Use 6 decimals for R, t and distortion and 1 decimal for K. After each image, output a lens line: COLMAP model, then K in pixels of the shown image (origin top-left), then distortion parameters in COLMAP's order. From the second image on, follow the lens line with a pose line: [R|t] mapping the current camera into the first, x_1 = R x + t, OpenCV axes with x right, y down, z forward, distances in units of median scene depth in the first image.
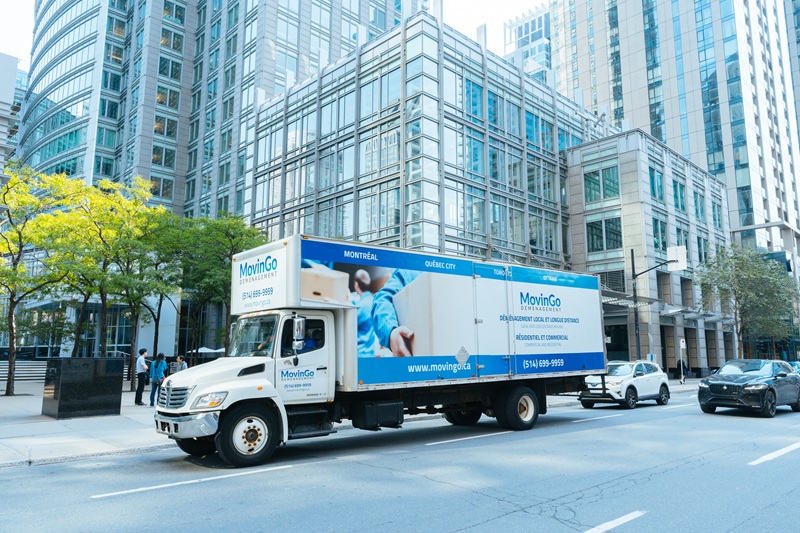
lens RADIAL K [[572.5, 0, 412.8], [0, 572.5, 265.7], [0, 0, 1]] dist [0.003774, 0.001202]
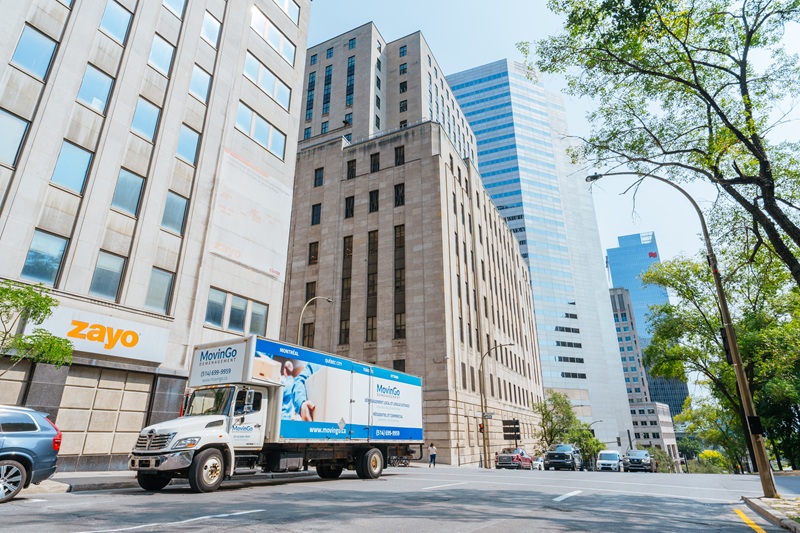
lens RADIAL K [[444.4, 0, 400.0], [0, 444.4, 266.5], [0, 0, 1]] dist [-0.000802, 0.000167]
pose [[0.949845, 0.130578, 0.284155, -0.177183], [-0.061210, 0.968707, -0.240543, 0.029382], [-0.306672, 0.211086, 0.928114, -0.269256]]
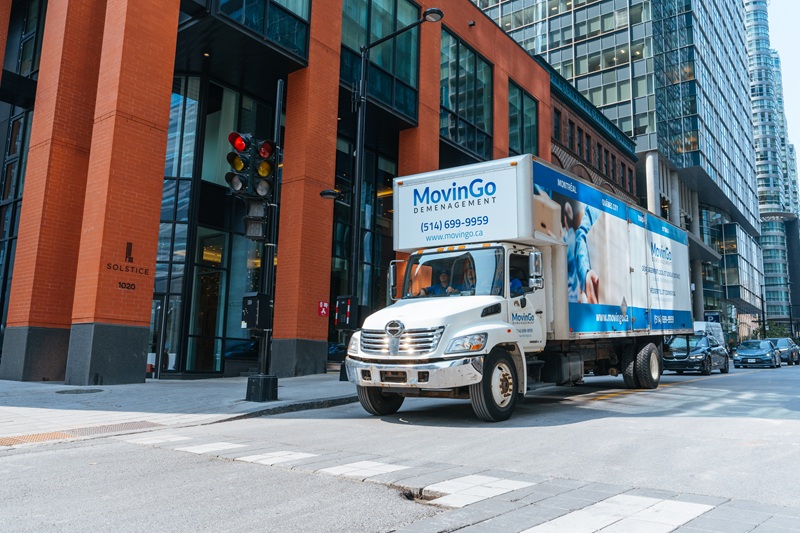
lens RADIAL K [[640.6, 0, 416.7], [0, 640.6, 276.9], [0, 0, 1]] dist [0.001973, -0.000538]
pose [[0.973765, 0.029583, 0.225624, -0.522312], [-0.044867, 0.997010, 0.062916, 0.067957], [-0.223088, -0.071388, 0.972181, 0.094642]]
